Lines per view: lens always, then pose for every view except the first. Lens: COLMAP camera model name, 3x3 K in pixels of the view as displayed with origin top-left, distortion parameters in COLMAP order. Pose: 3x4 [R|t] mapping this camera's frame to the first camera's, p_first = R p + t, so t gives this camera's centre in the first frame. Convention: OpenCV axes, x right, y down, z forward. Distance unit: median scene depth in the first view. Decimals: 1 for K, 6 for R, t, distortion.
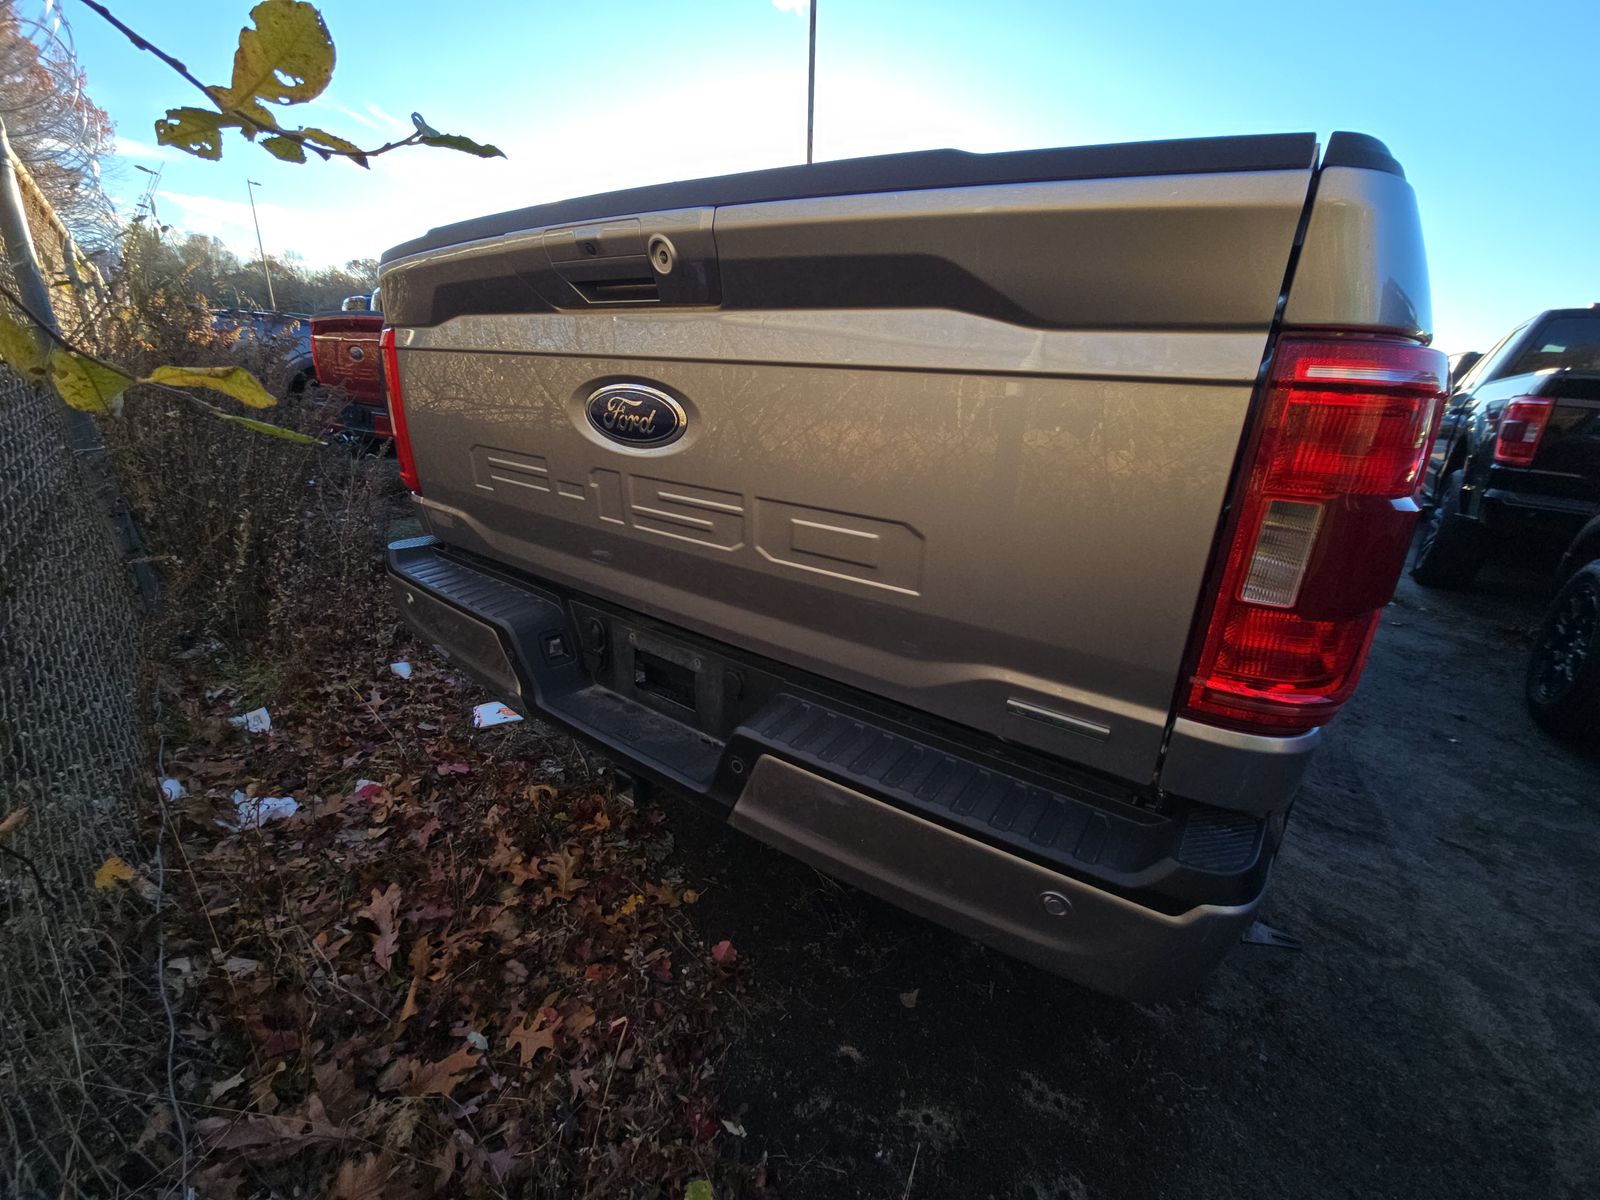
lens RADIAL K [[647.1, 0, 799.6], [0, 647.1, 603.1], [0, 0, 1]] dist [-0.000049, -0.000743]
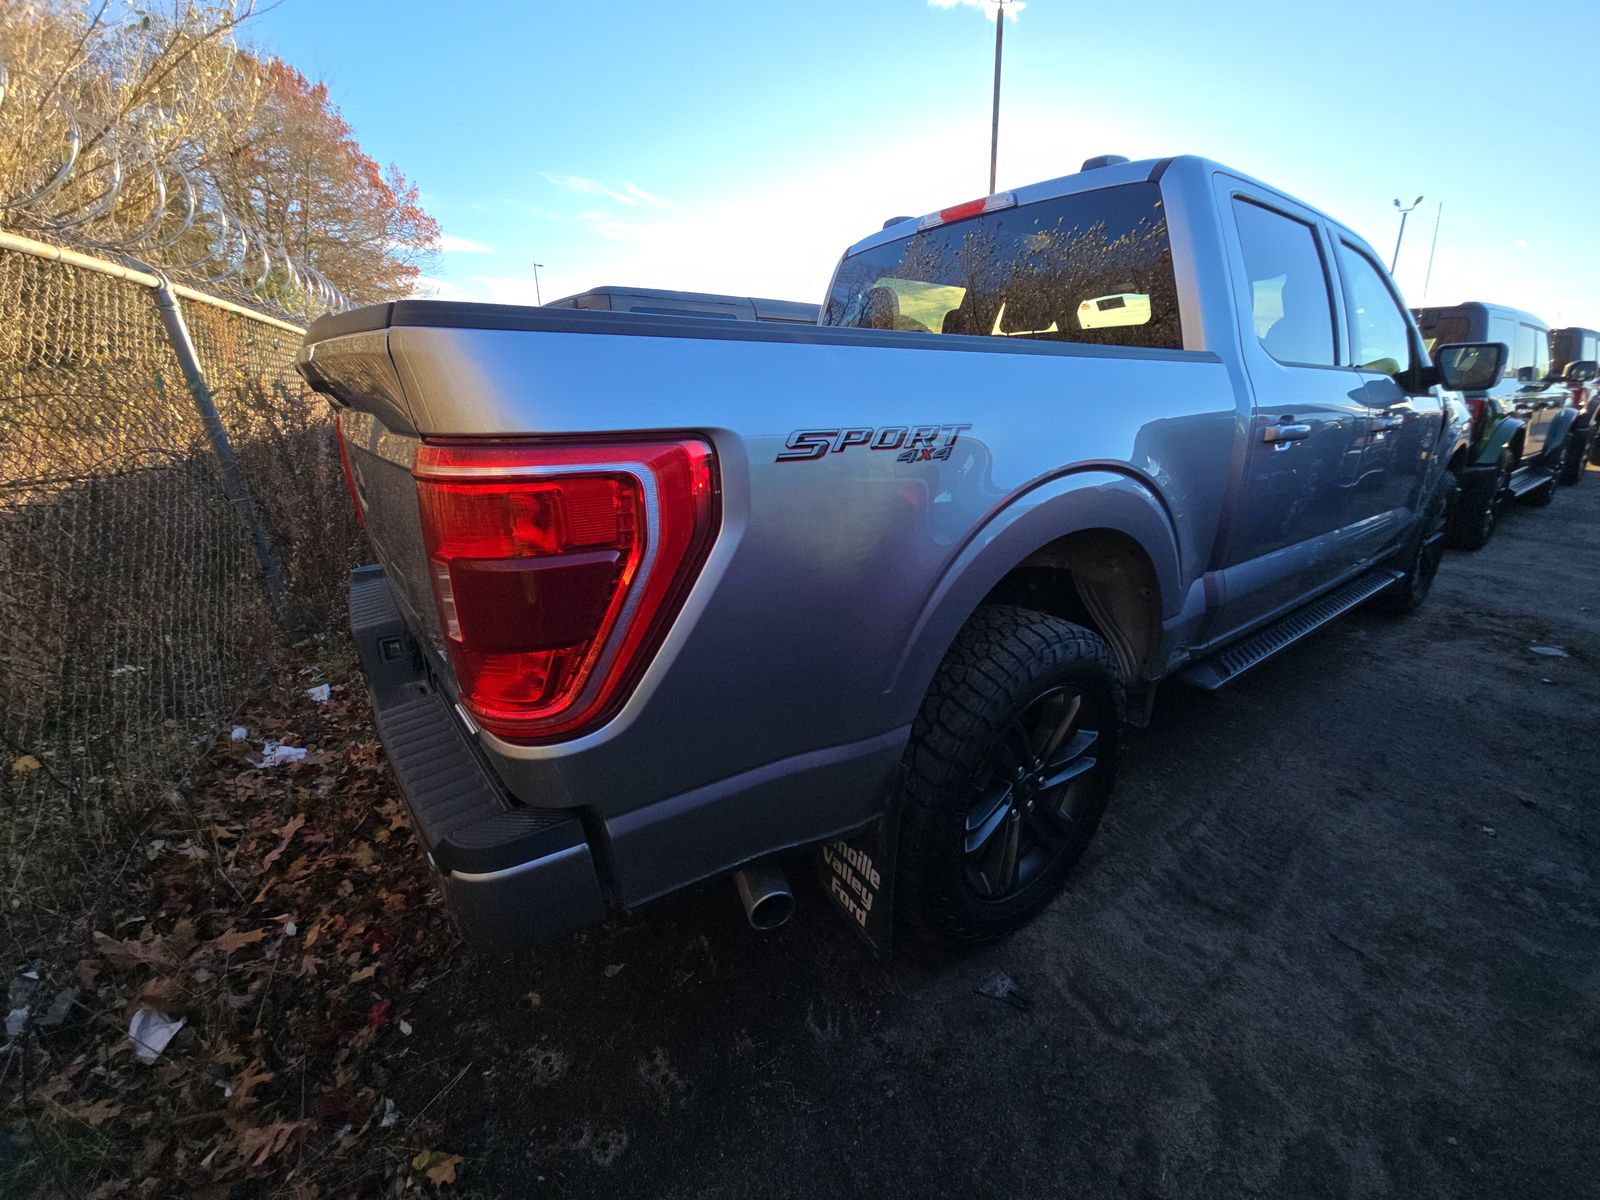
lens RADIAL K [[647.1, 0, 800.1], [0, 647.1, 599.4], [0, 0, 1]] dist [-0.000049, -0.000743]
pose [[0.954265, 0.029039, -0.297549, 0.720737], [-0.037617, 0.999024, -0.023142, -0.031756], [0.296586, 0.033276, 0.954426, -0.023637]]
